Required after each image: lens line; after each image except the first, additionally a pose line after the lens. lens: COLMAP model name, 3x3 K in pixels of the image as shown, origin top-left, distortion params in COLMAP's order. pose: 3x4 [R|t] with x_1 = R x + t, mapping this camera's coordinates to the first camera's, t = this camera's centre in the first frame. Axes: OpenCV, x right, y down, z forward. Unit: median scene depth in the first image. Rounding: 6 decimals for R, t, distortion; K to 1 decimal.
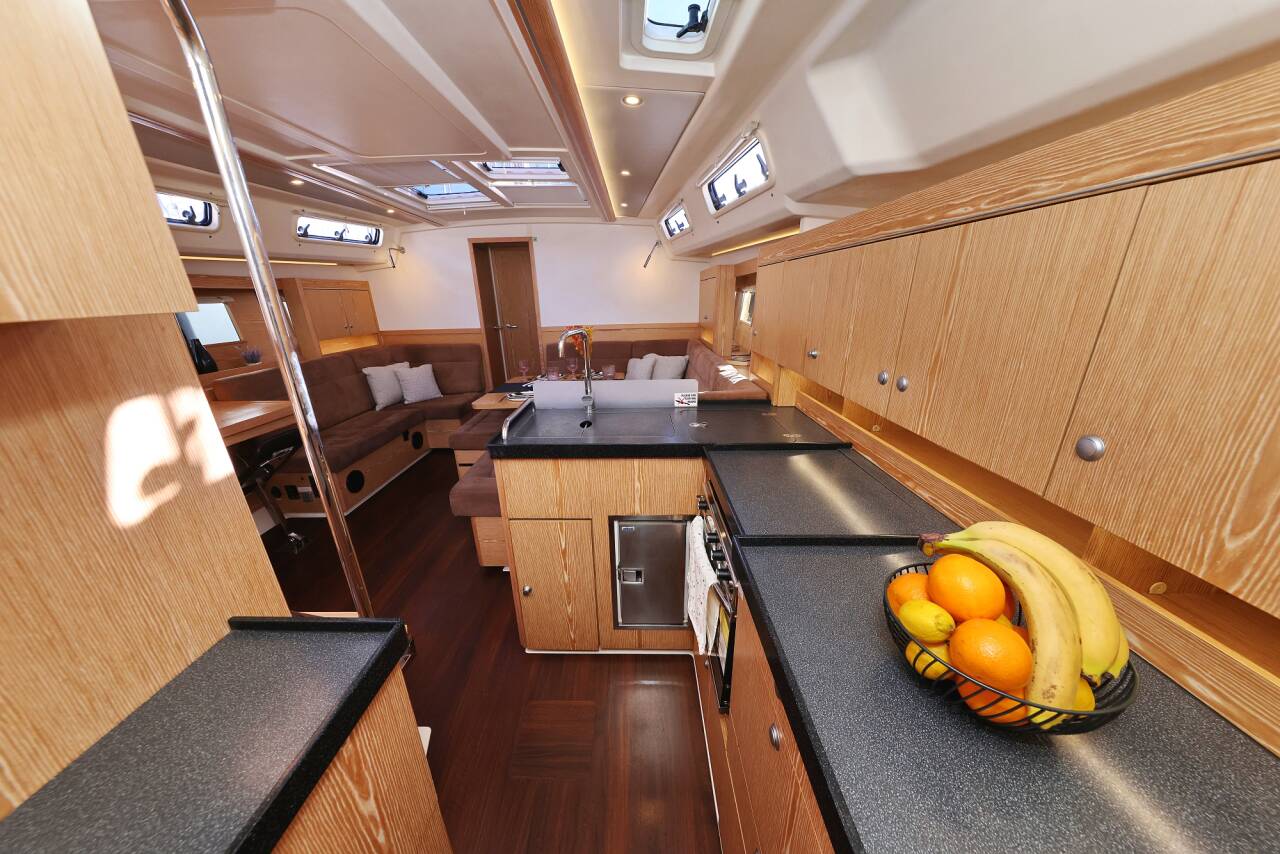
lens RADIAL K [[410.3, 0, 634.8], [0, 410.3, 432.8], [0, 0, 1]] dist [-0.002831, -0.000123]
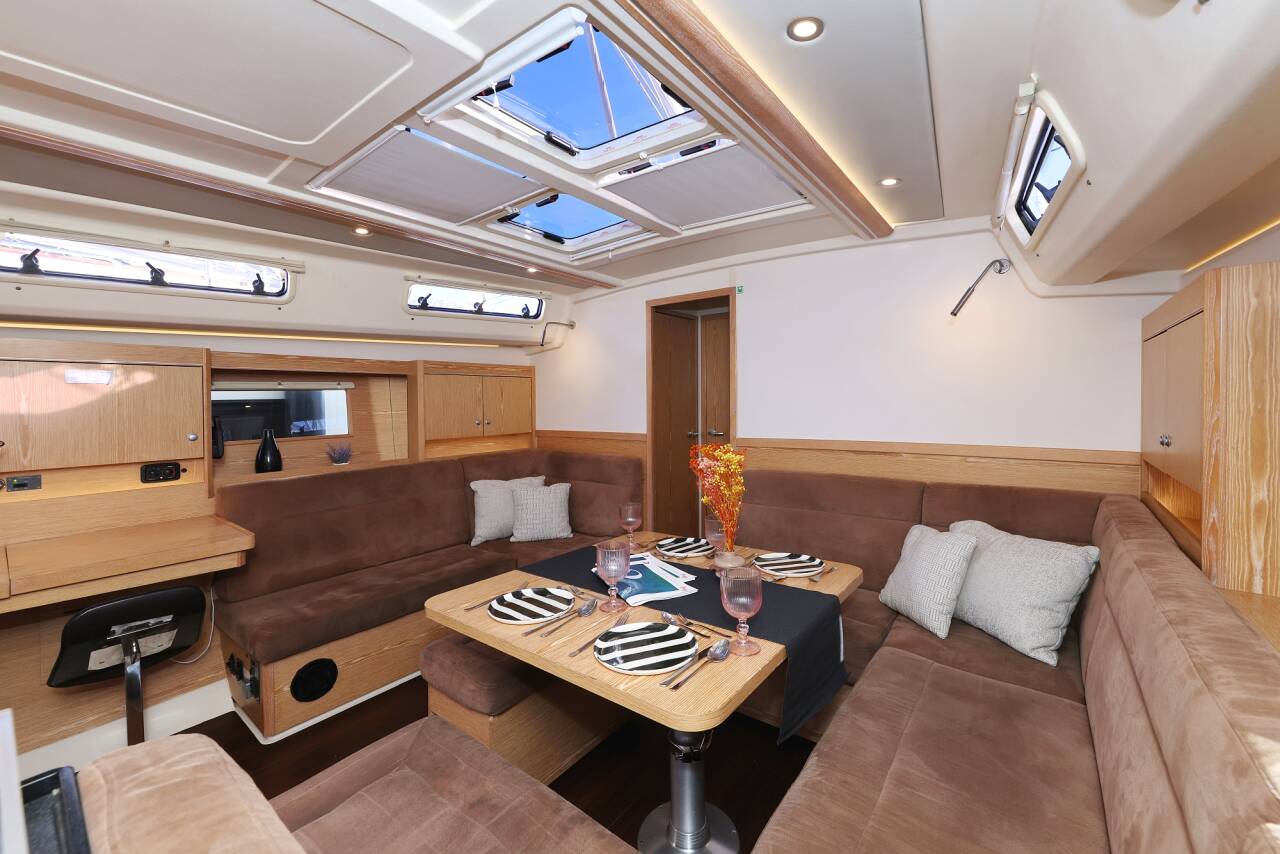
lens RADIAL K [[512.2, 0, 638.5], [0, 512.2, 402.4], [0, 0, 1]] dist [0.000133, -0.000476]
pose [[0.793856, 0.016063, -0.607894, 0.085319], [-0.199241, 0.951343, -0.235052, -0.129289], [0.574540, 0.307715, 0.758430, 0.436573]]
